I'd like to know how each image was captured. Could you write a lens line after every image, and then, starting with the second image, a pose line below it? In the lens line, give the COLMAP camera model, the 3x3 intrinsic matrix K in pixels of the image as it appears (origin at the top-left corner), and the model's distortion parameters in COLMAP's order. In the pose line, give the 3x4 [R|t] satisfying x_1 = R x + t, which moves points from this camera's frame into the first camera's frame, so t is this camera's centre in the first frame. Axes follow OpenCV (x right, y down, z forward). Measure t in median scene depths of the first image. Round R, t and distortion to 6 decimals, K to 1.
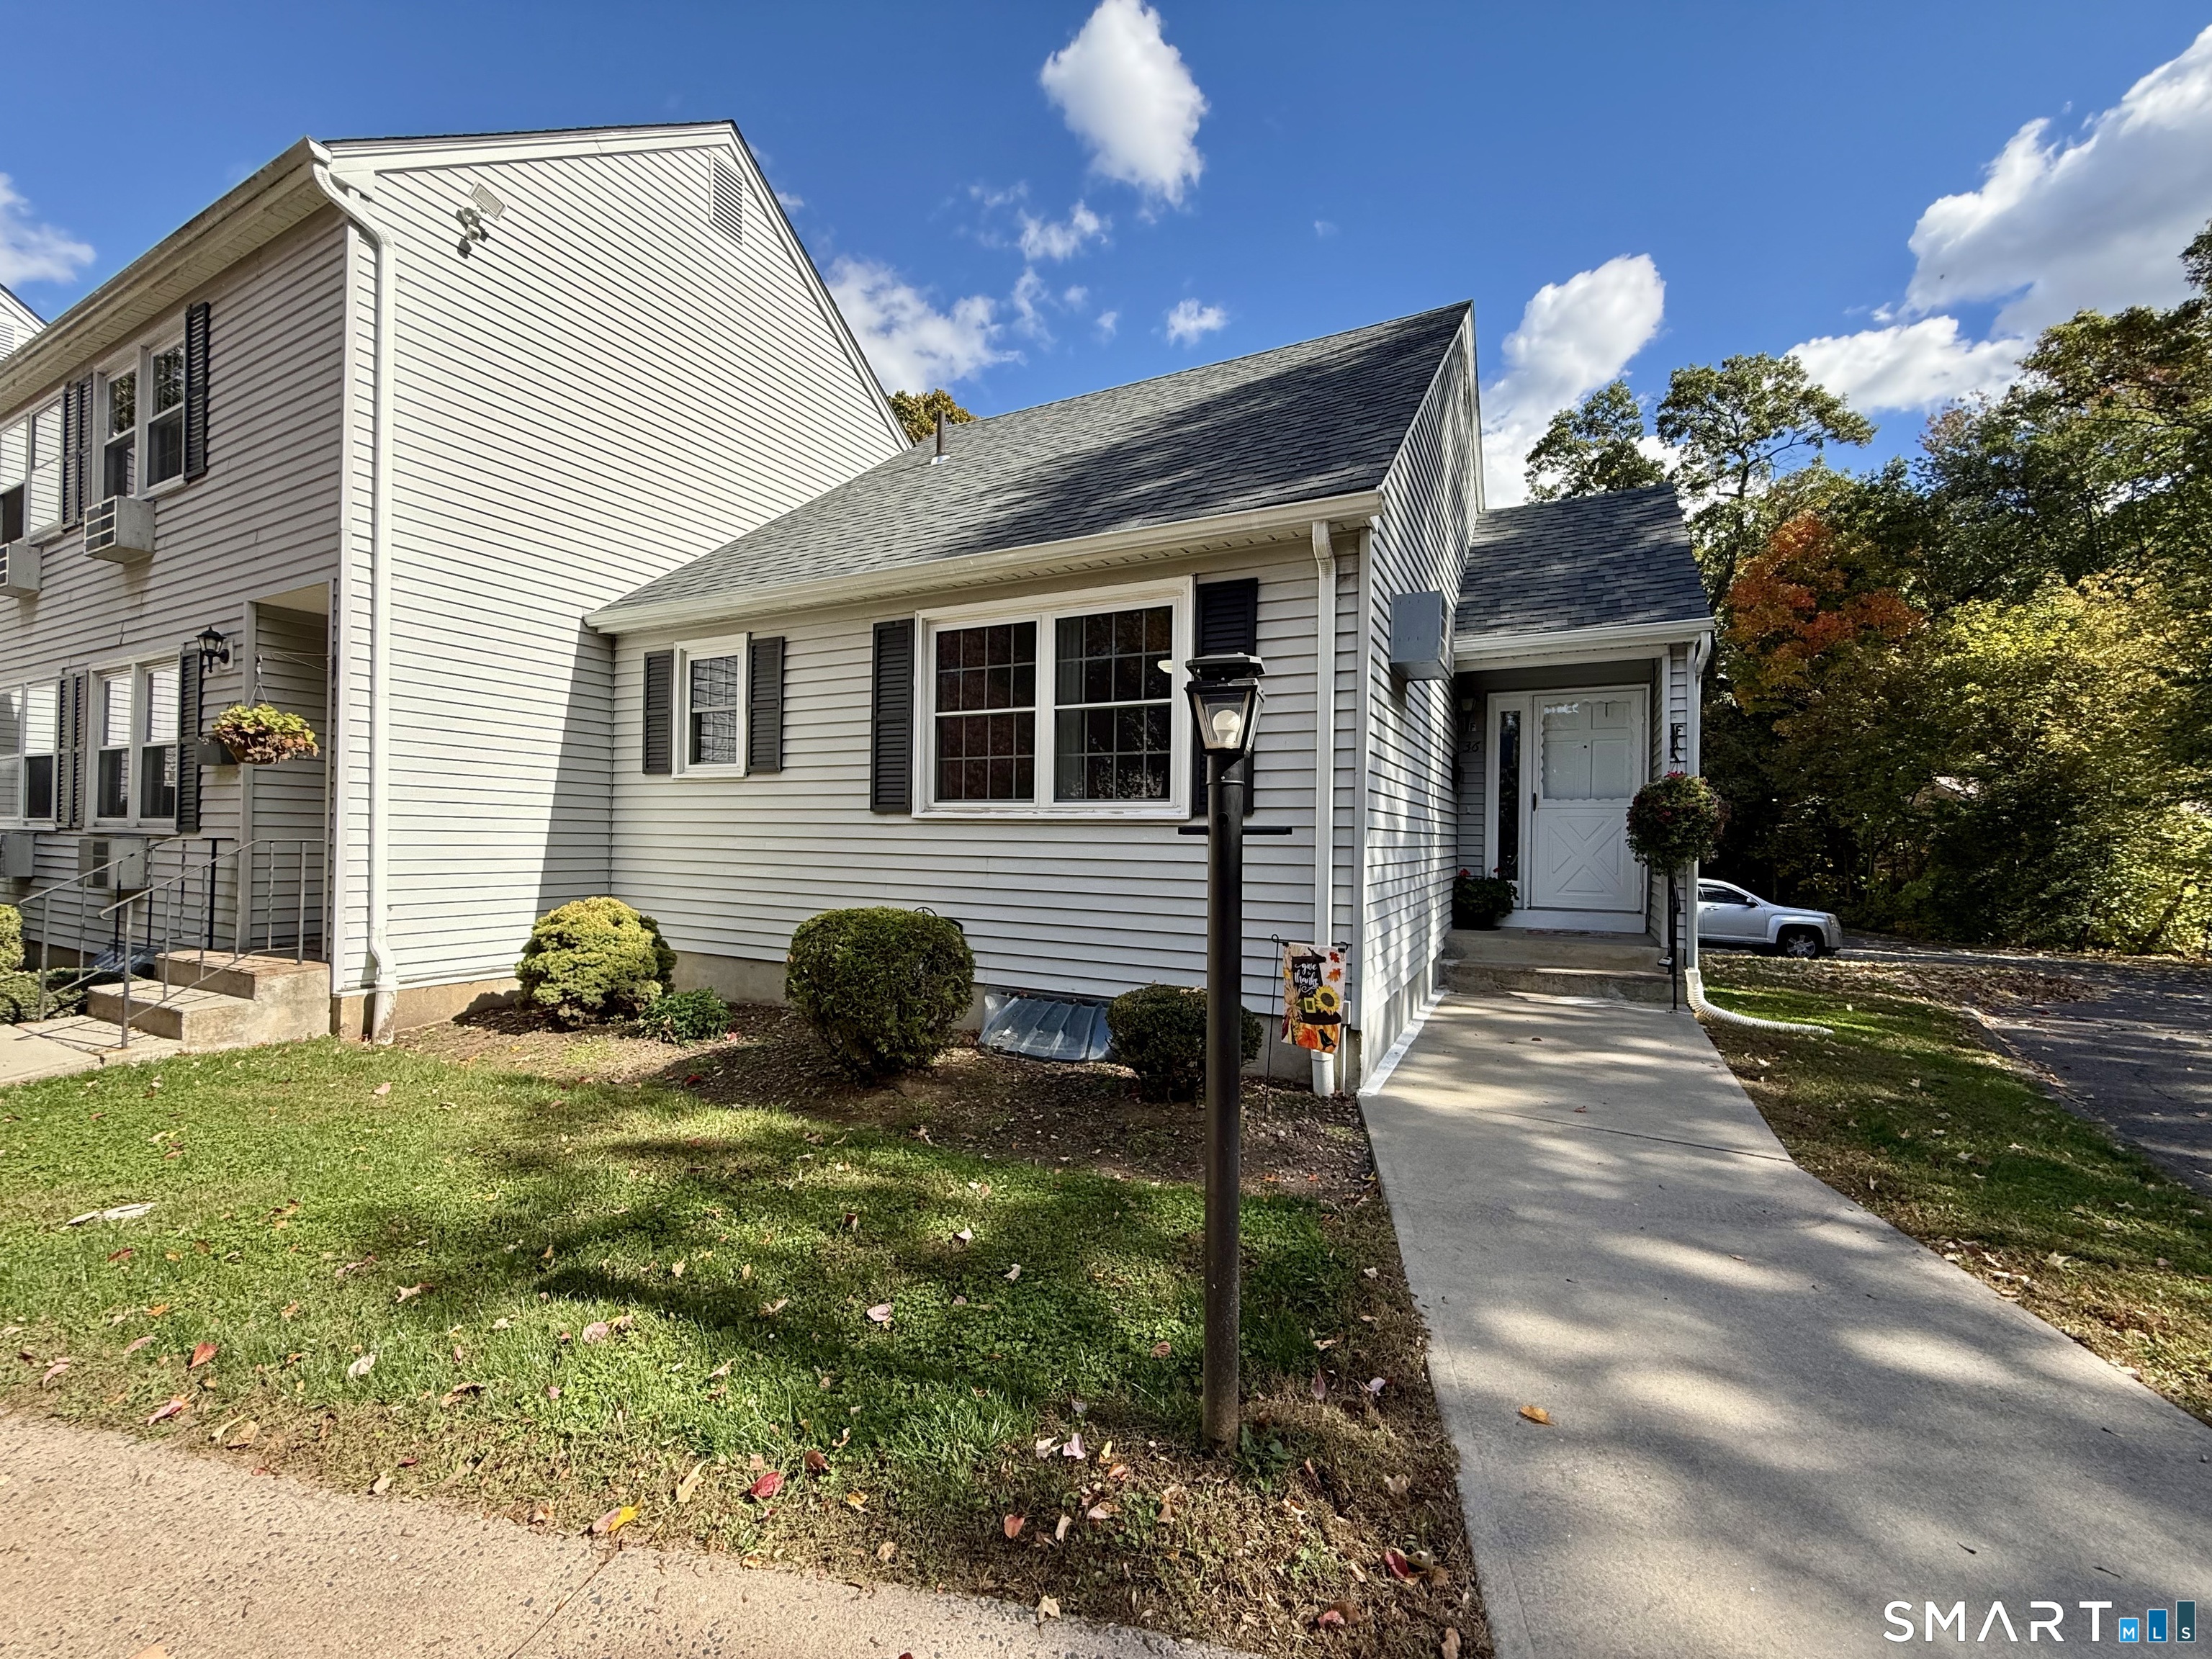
lens RADIAL K [[883.9, 0, 1104.7], [0, 883.9, 833.4], [0, 0, 1]] dist [-0.000993, 0.000100]
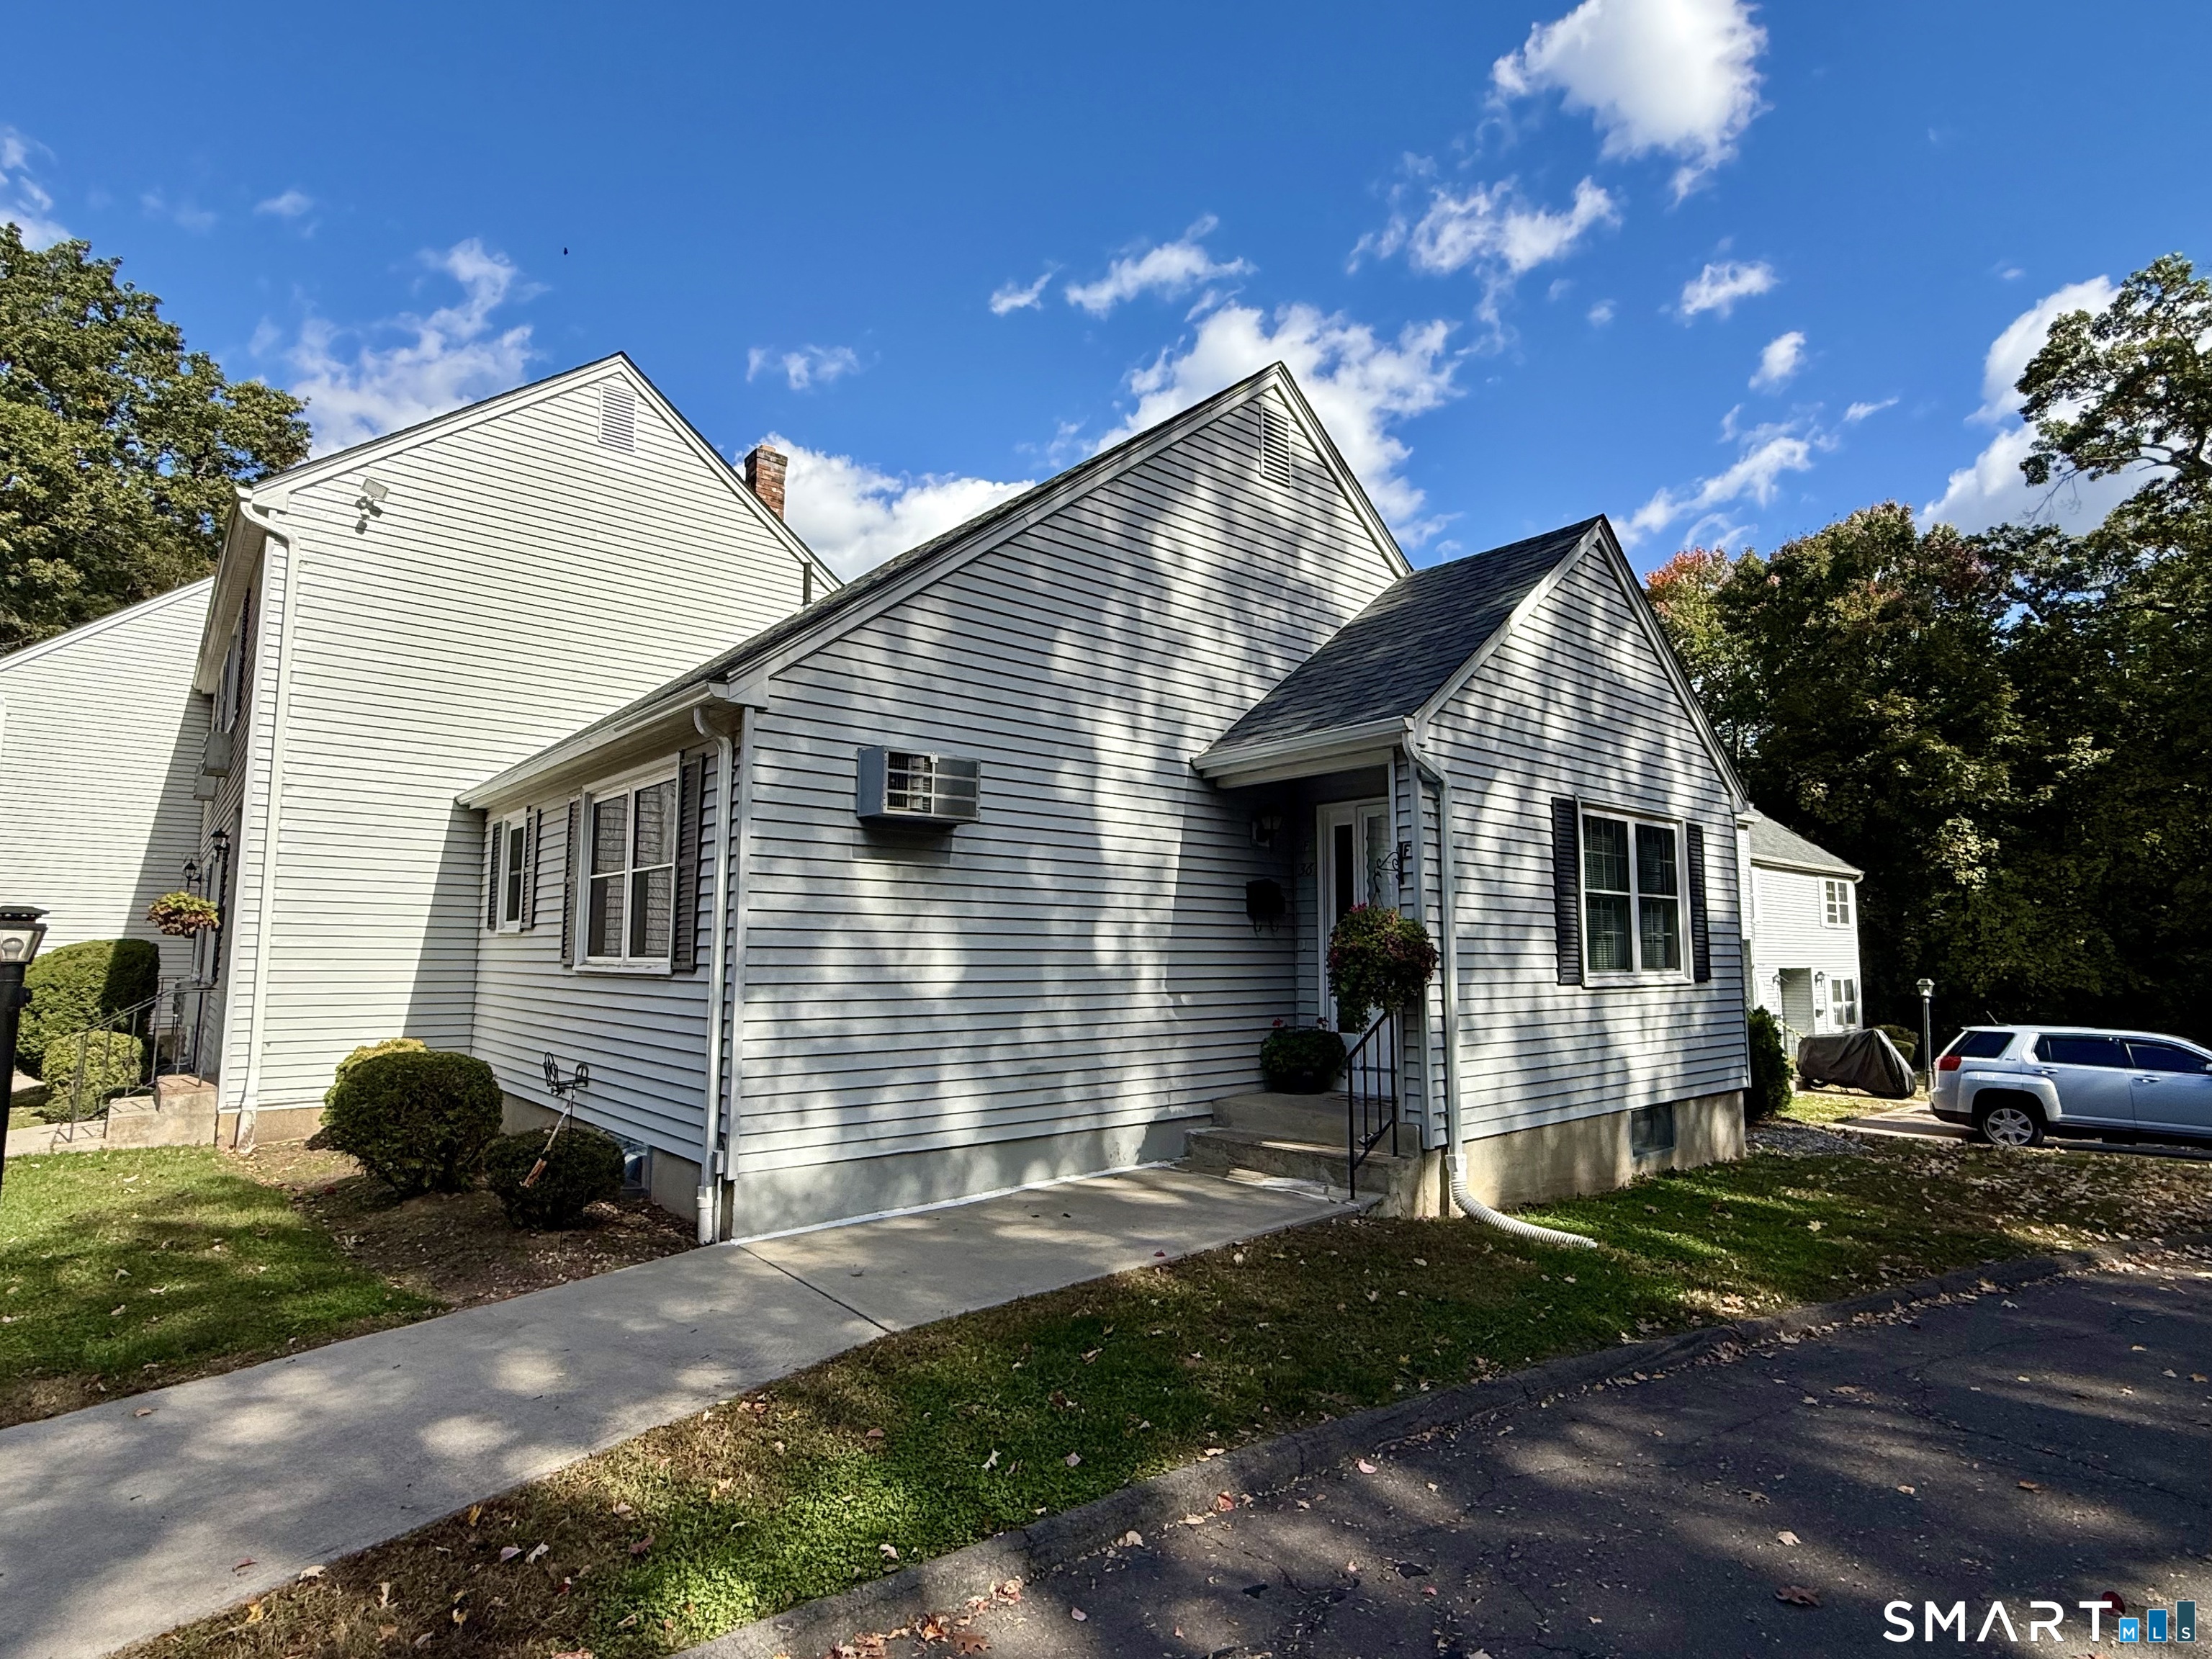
lens RADIAL K [[1130.4, 0, 1107.0], [0, 1130.4, 834.9], [0, 0, 1]] dist [0.001219, 0.000242]
pose [[0.927788, -0.050611, -0.369658, 1.001638], [0.010668, 0.993951, -0.109309, -0.025840], [0.372954, 0.097472, 0.922716, -0.086027]]
